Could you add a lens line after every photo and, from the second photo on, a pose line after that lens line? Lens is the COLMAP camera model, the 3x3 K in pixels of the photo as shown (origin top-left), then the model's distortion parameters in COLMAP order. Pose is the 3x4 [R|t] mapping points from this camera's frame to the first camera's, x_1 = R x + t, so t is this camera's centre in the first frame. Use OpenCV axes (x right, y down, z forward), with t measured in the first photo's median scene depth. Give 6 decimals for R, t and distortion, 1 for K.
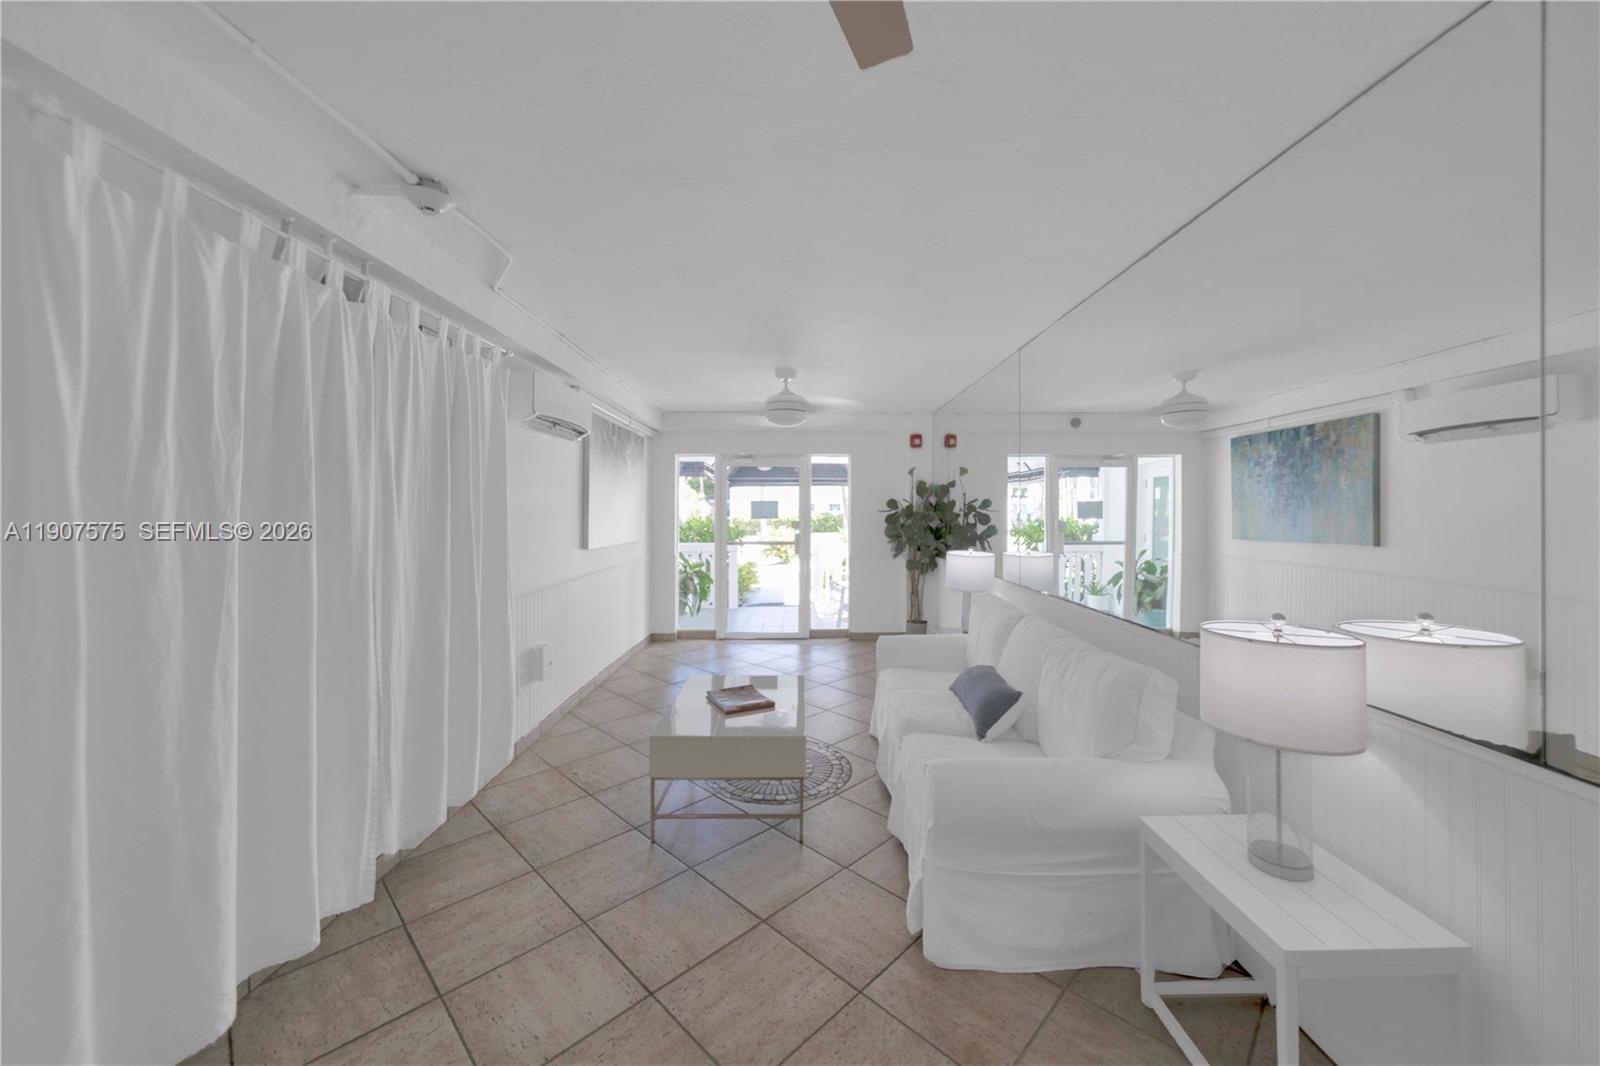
lens RADIAL K [[597.6, 0, 822.2], [0, 597.6, 510.3], [0, 0, 1]] dist [0.006799, 0.000320]
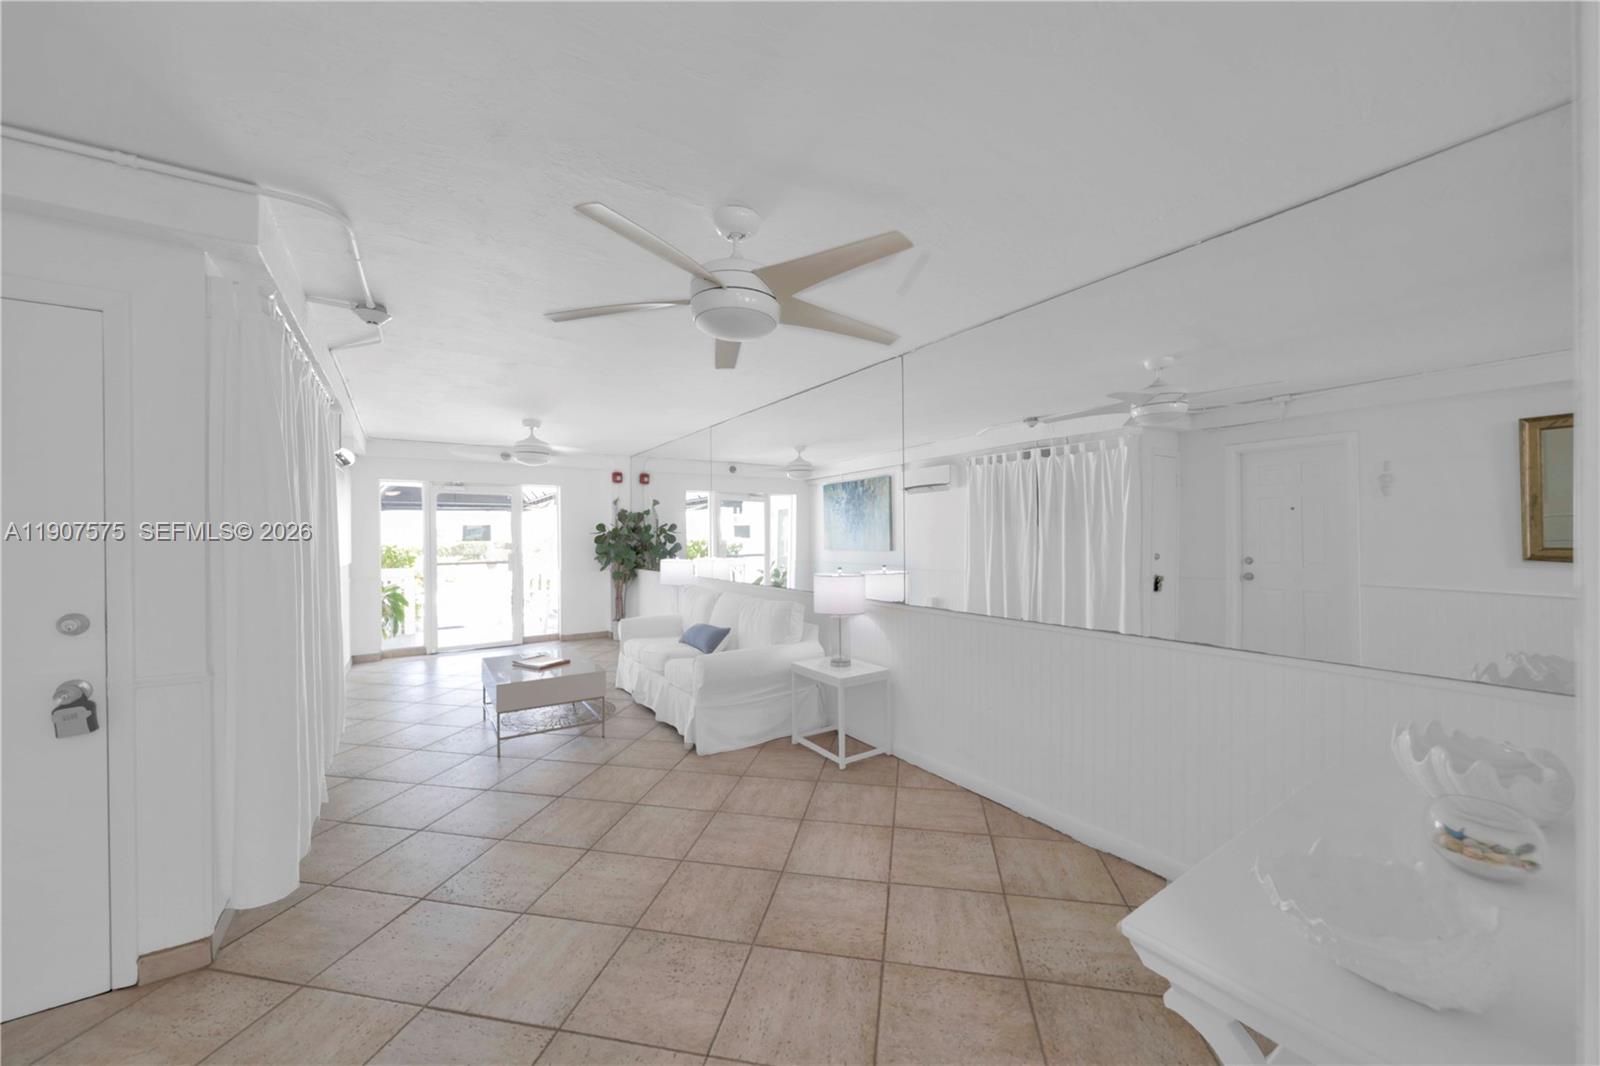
lens RADIAL K [[597.6, 0, 800.1], [0, 597.6, 535.9], [0, 0, 1]] dist [0.006799, 0.000320]
pose [[0.847789, -0.007967, 0.530274, -0.191347], [0.008787, 0.999961, 0.000976, 0.009257], [-0.530261, 0.003832, 0.847826, -0.280087]]
